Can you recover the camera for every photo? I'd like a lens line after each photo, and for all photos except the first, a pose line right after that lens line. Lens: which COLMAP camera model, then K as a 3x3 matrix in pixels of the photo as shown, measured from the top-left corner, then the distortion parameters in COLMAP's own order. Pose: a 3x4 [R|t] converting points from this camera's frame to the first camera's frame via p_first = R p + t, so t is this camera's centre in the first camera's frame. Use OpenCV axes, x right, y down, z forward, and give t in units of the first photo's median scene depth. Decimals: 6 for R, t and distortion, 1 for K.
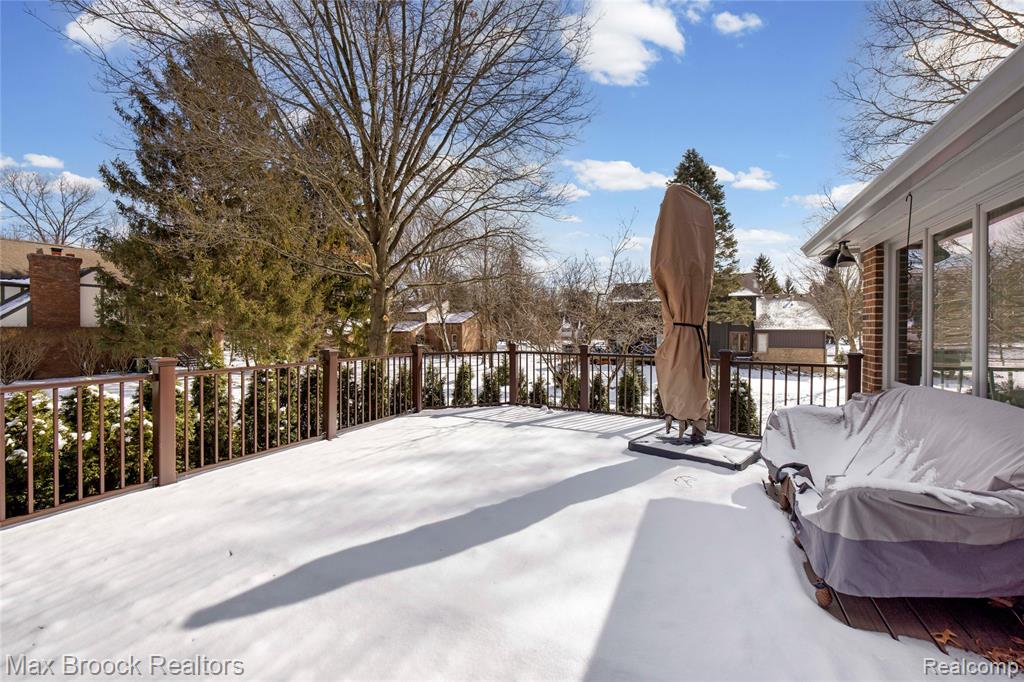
lens RADIAL K [[437.6, 0, 512.0], [0, 437.6, 341.0], [0, 0, 1]] dist [-0.000273, -0.000095]
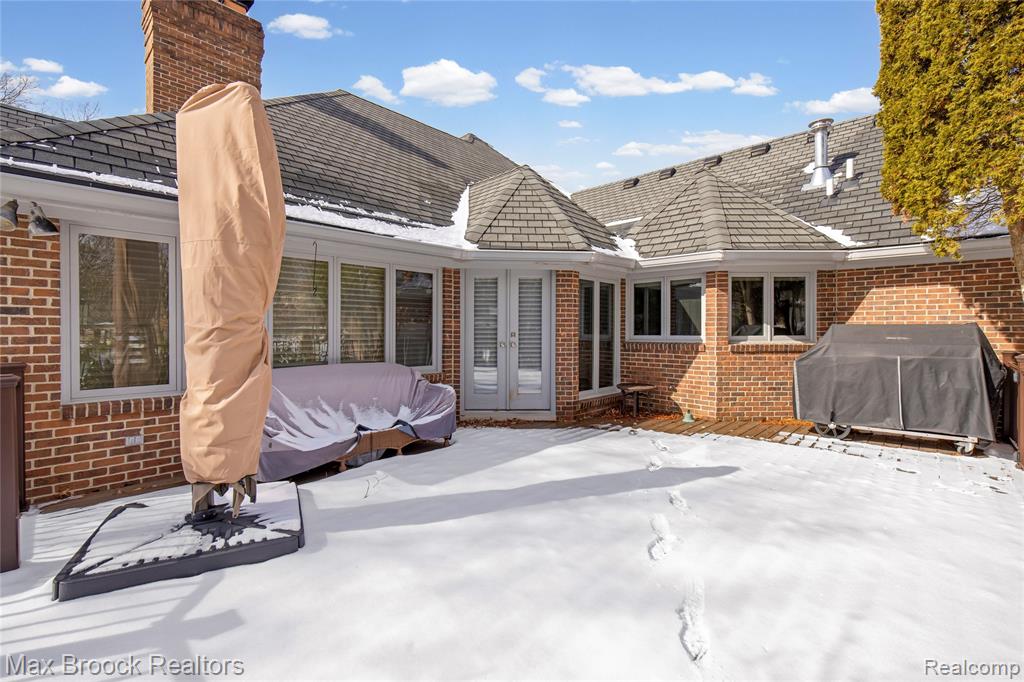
lens RADIAL K [[460.0, 0, 512.0], [0, 460.0, 341.0], [0, 0, 1]] dist [-0.000253, 0.000002]
pose [[-0.951655, -0.008594, 0.307049, -0.205995], [0.003920, 0.999187, 0.040117, -0.043319], [-0.307144, 0.039382, -0.950848, 1.918065]]
